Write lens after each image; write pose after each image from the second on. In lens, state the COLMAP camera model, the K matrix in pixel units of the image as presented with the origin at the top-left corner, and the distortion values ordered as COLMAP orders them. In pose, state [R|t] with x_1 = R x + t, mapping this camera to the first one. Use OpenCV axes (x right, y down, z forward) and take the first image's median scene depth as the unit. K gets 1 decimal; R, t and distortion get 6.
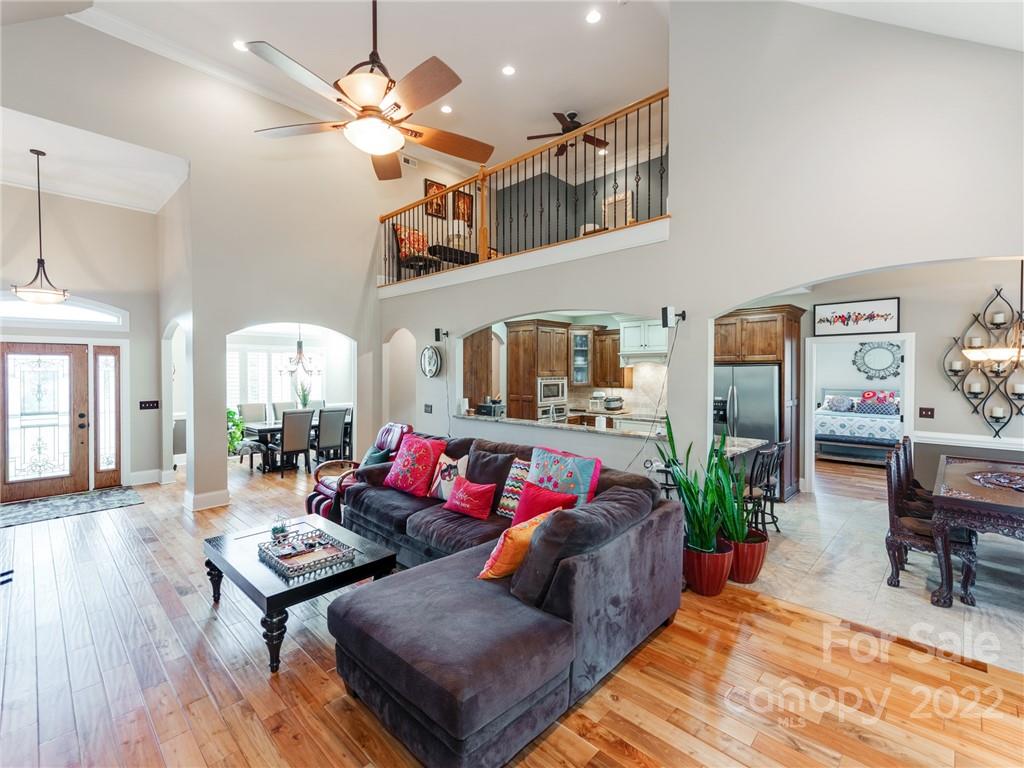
lens RADIAL K [[462.3, 0, 507.7], [0, 462.3, 376.9], [0, 0, 1]] dist [-0.001003, -0.000274]
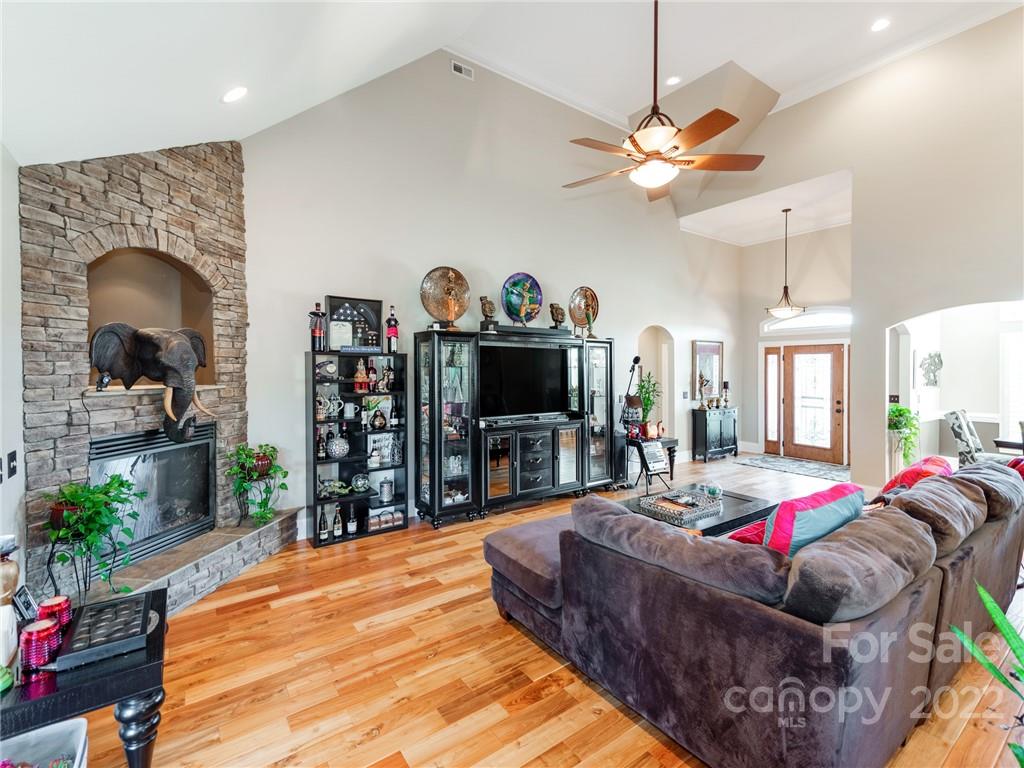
lens RADIAL K [[462.3, 0, 509.1], [0, 462.3, 374.7], [0, 0, 1]] dist [-0.001003, -0.000274]
pose [[-0.176116, 0.024801, -0.984057, 0.447441], [-0.007502, 0.999620, 0.026536, -0.015697], [0.984341, 0.012056, -0.175863, 0.362167]]
